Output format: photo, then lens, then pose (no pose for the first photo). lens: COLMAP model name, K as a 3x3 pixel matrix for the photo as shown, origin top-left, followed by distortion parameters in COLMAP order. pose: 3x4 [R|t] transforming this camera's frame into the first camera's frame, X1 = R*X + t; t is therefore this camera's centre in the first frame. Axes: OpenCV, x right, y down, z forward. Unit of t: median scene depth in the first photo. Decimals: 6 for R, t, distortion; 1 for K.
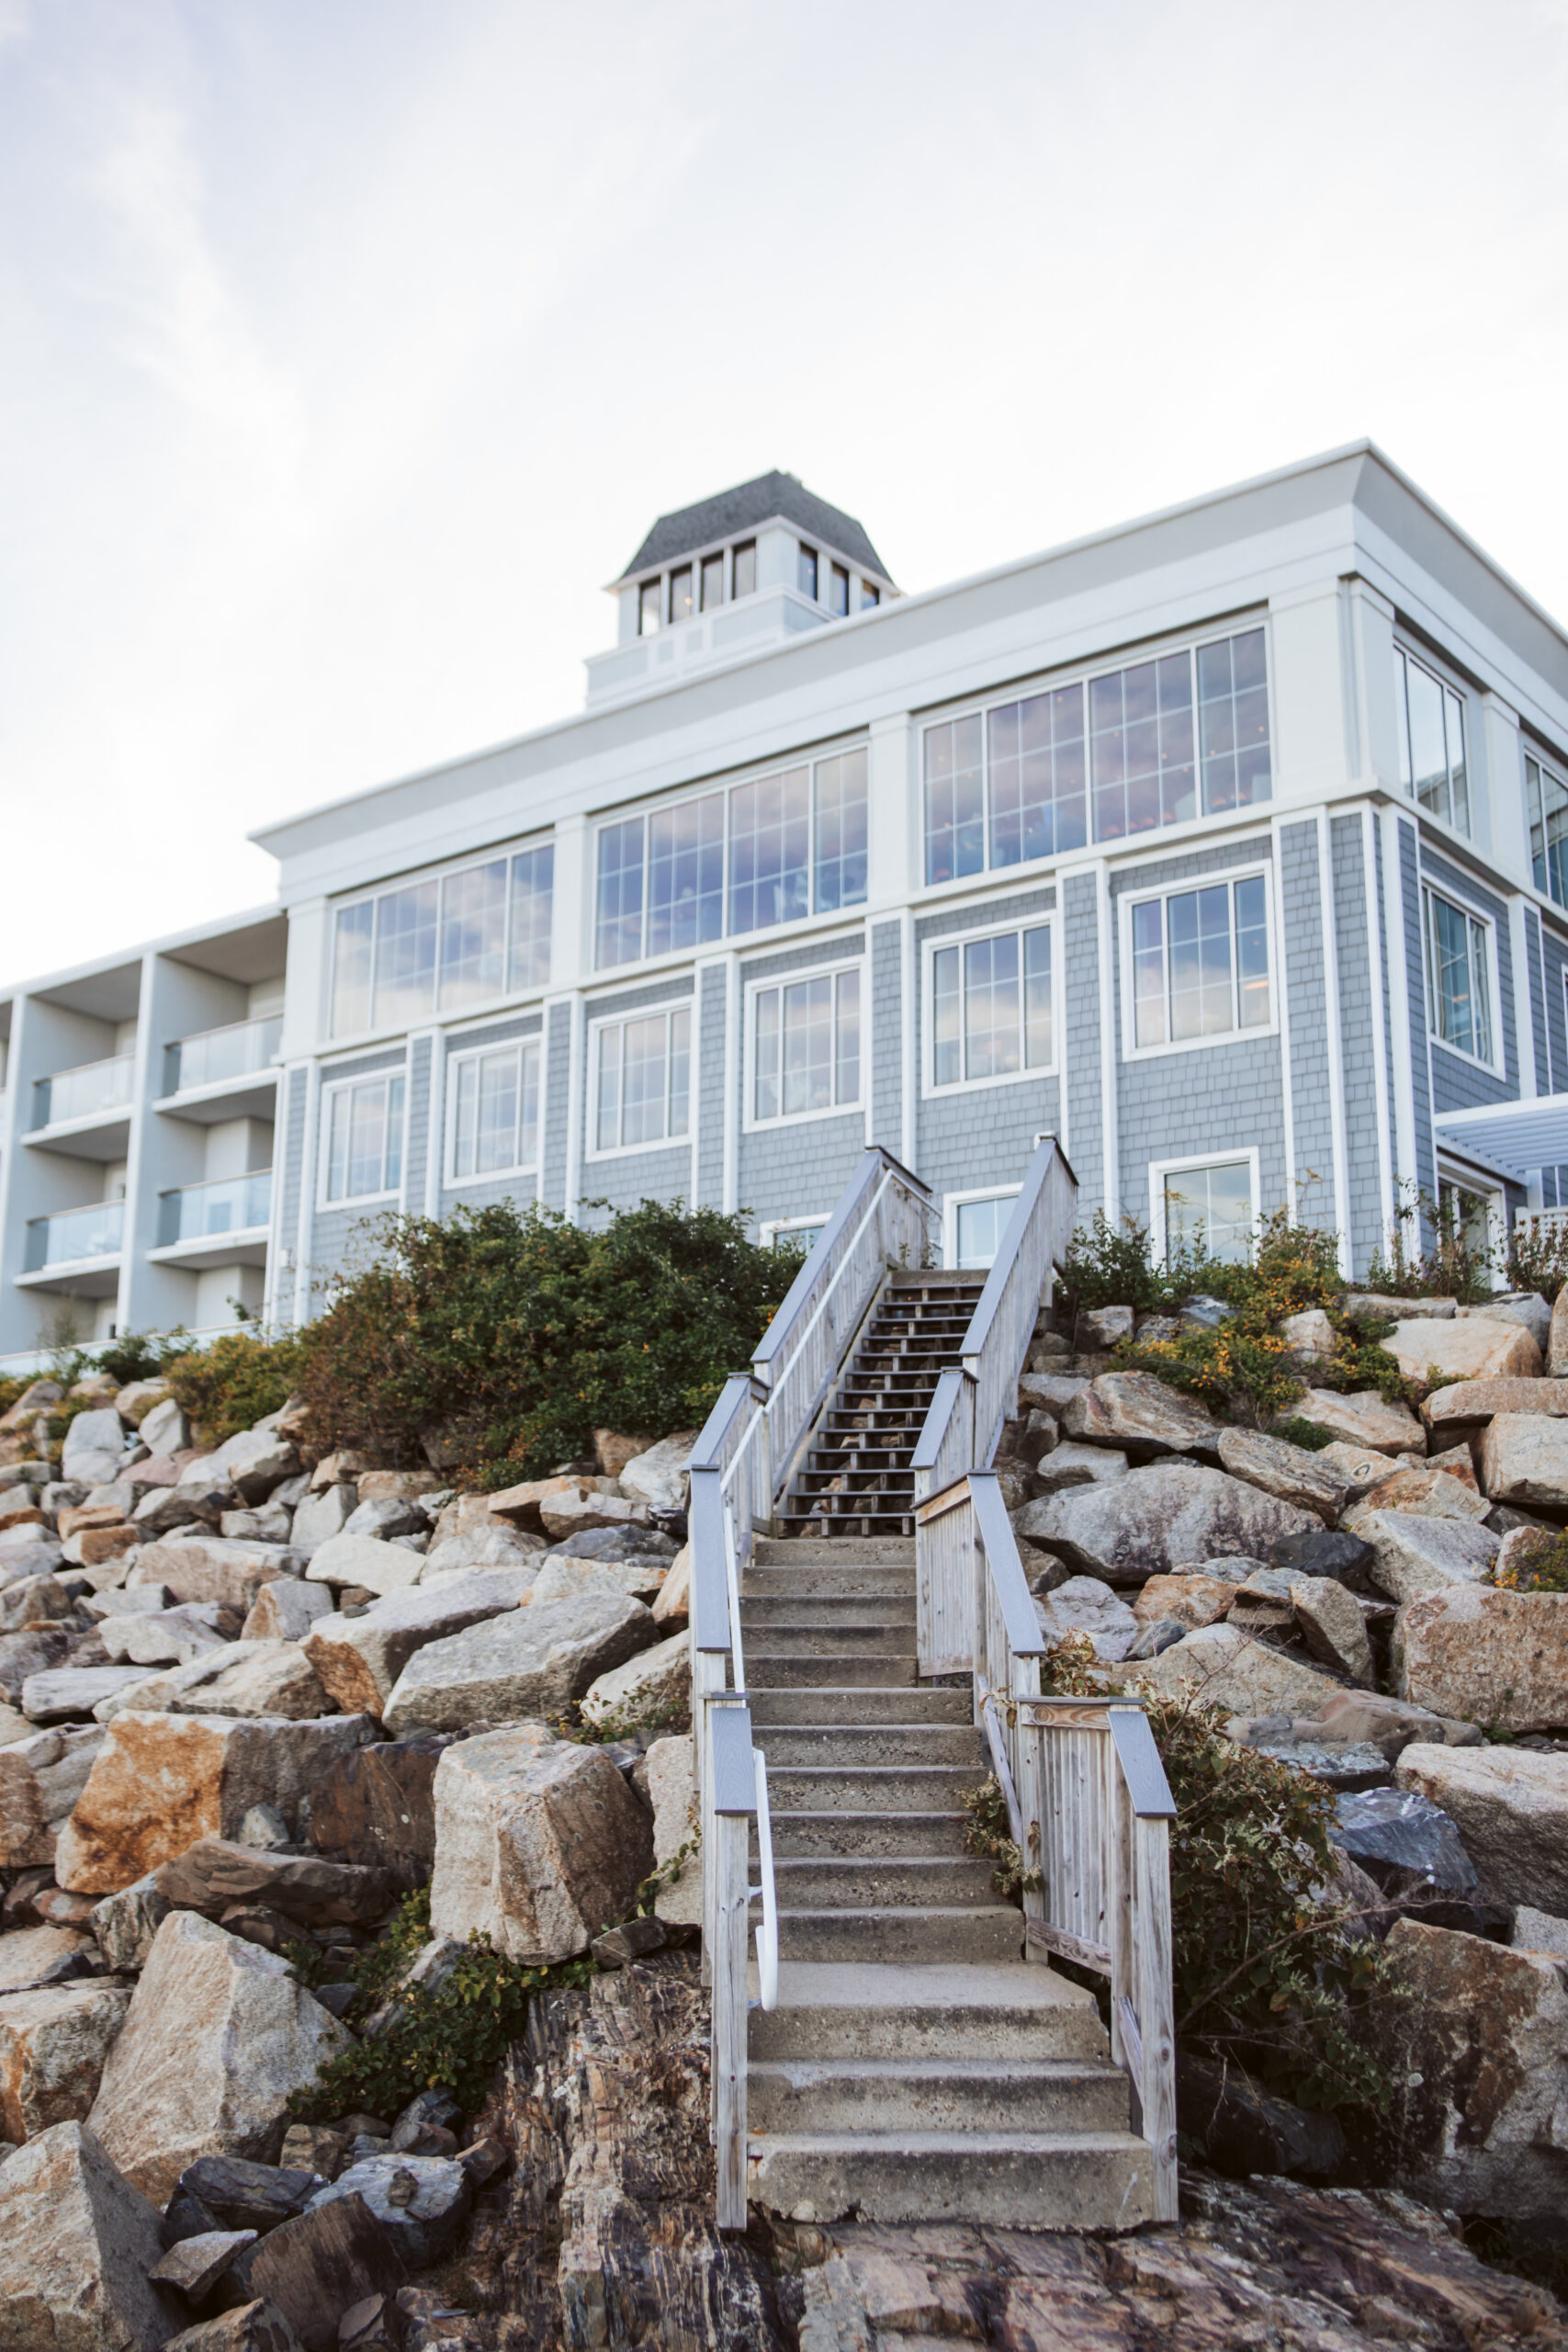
lens RADIAL K [[2353.3, 0, 784.0], [0, 2353.3, 1176.0], [0, 0, 1]] dist [0.002750, 0.020897]
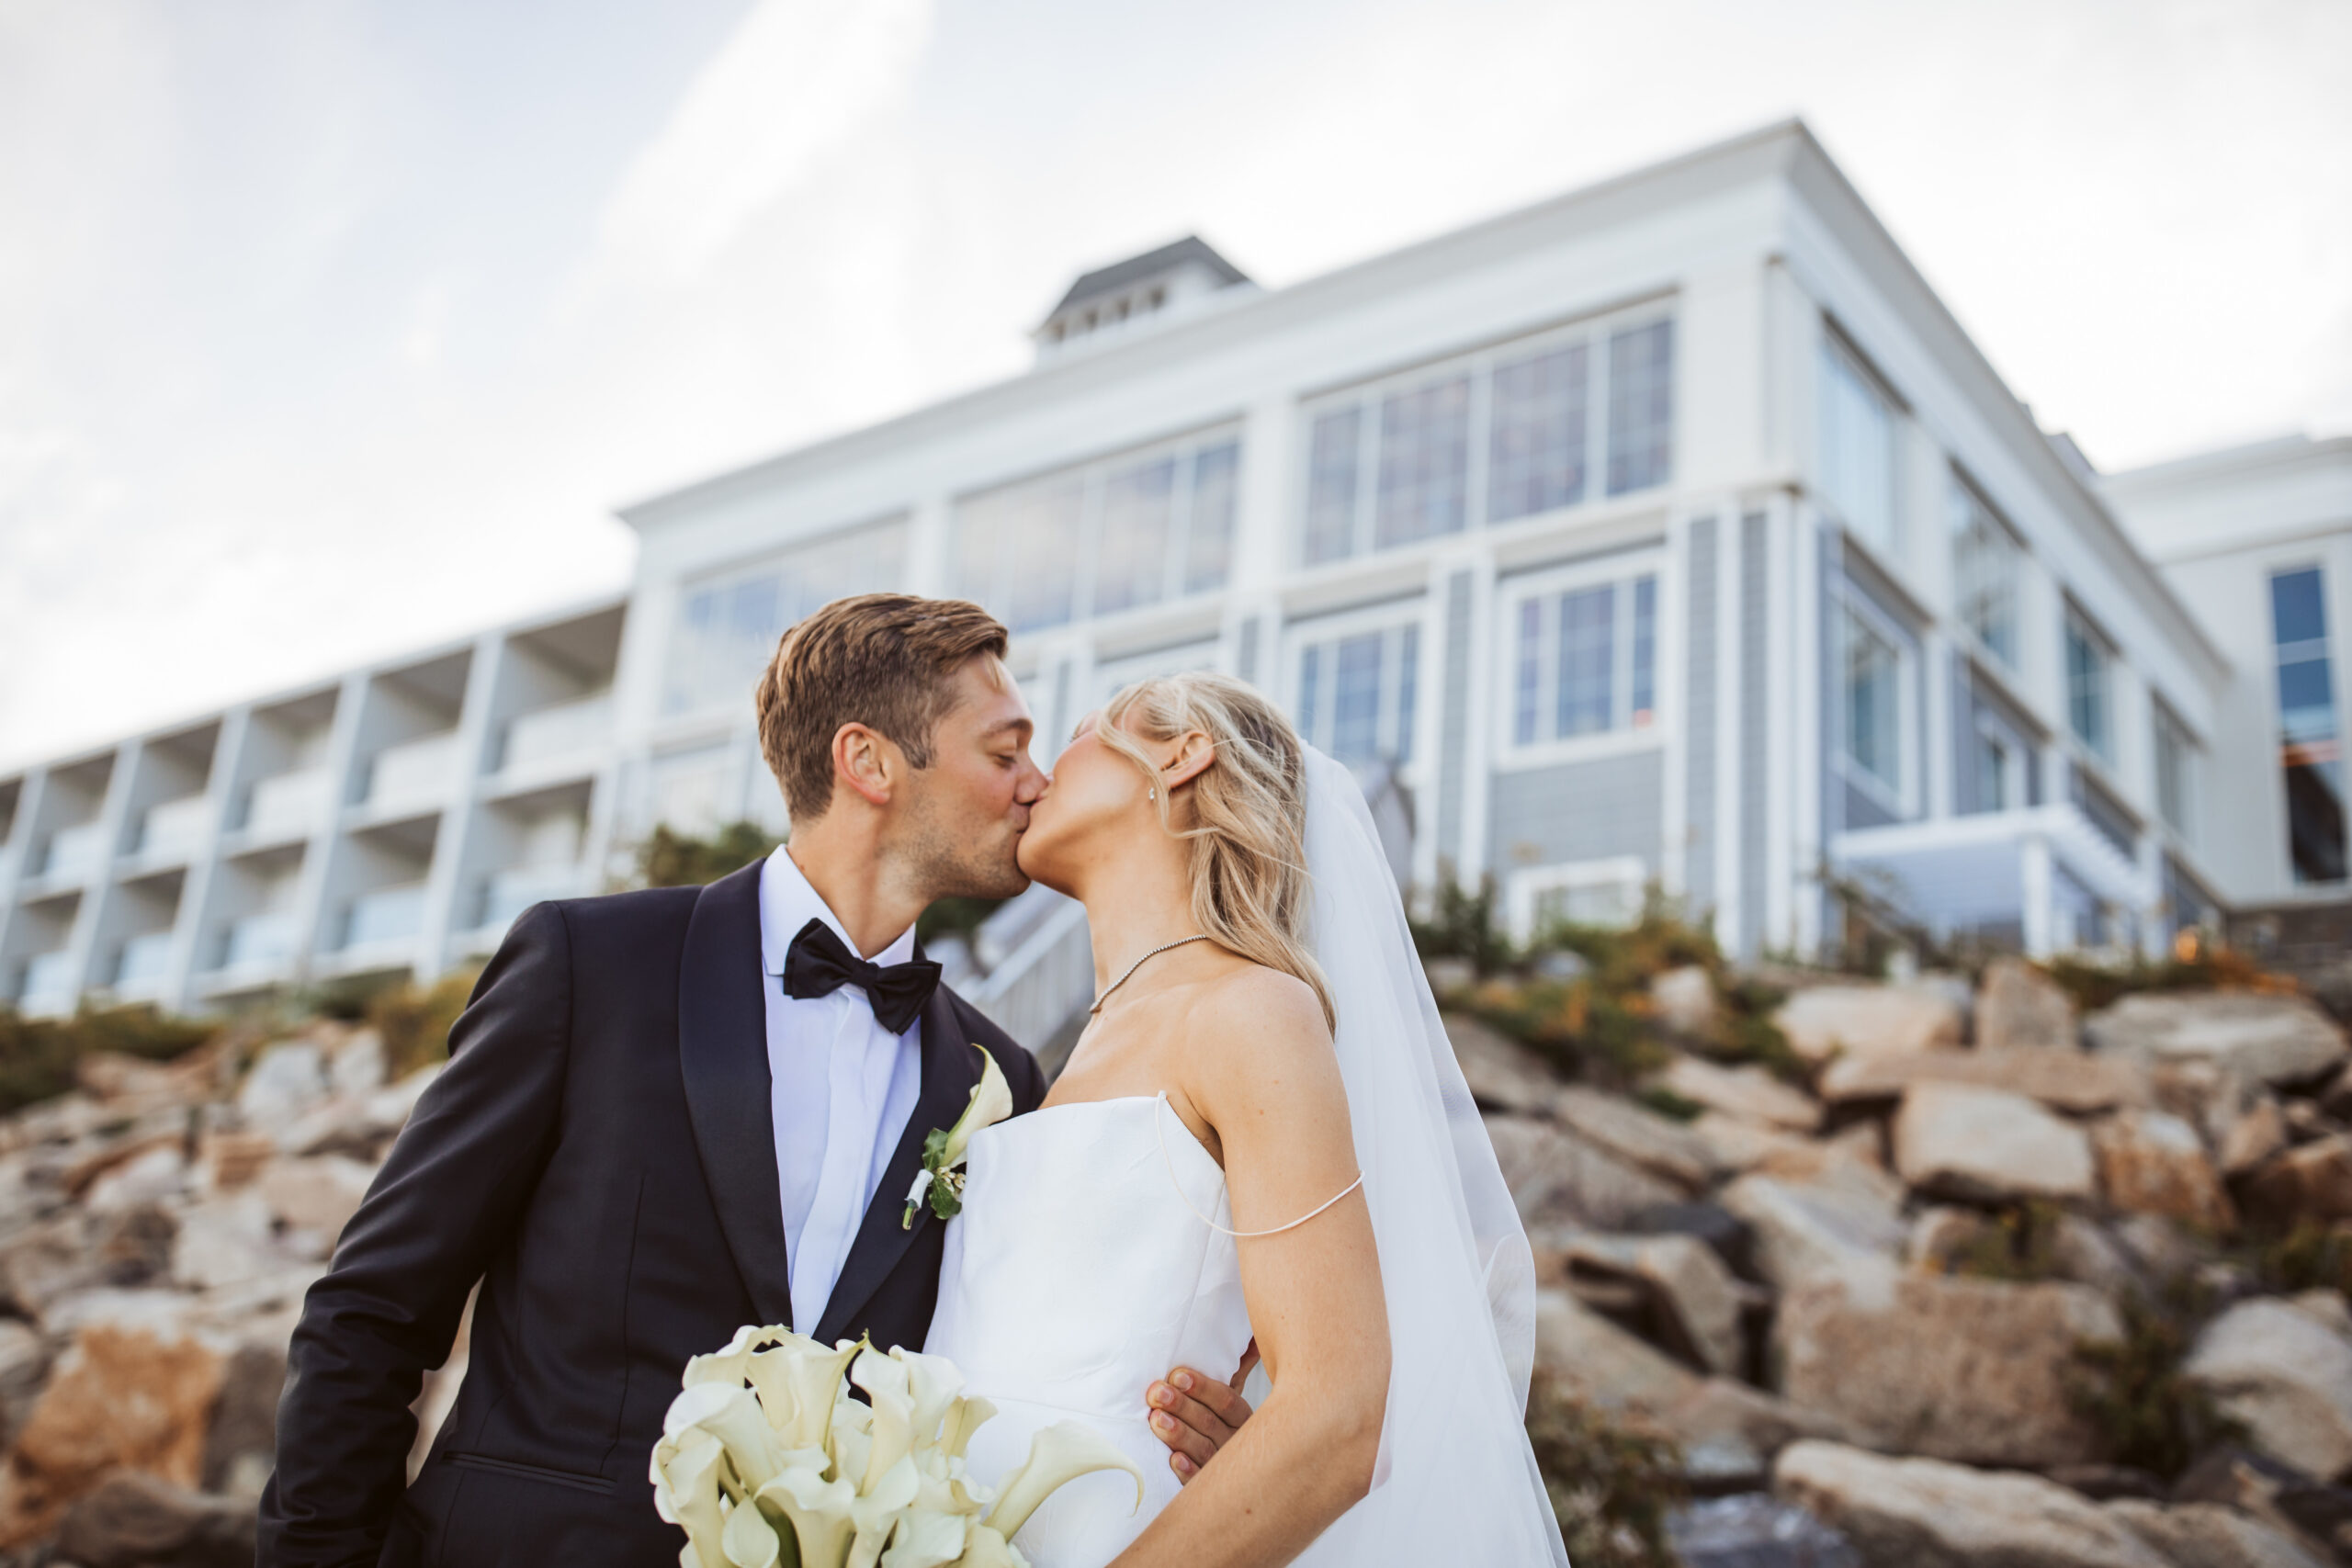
lens RADIAL K [[2353.3, 0, 1176.0], [0, 2353.3, 784.0], [0, 0, 1]] dist [0.002750, 0.020897]
pose [[0.996941, 0.078150, -0.001028, 0.040087], [-0.077969, 0.993556, -0.082268, 0.069957], [-0.005408, 0.082097, 0.996610, 0.169658]]
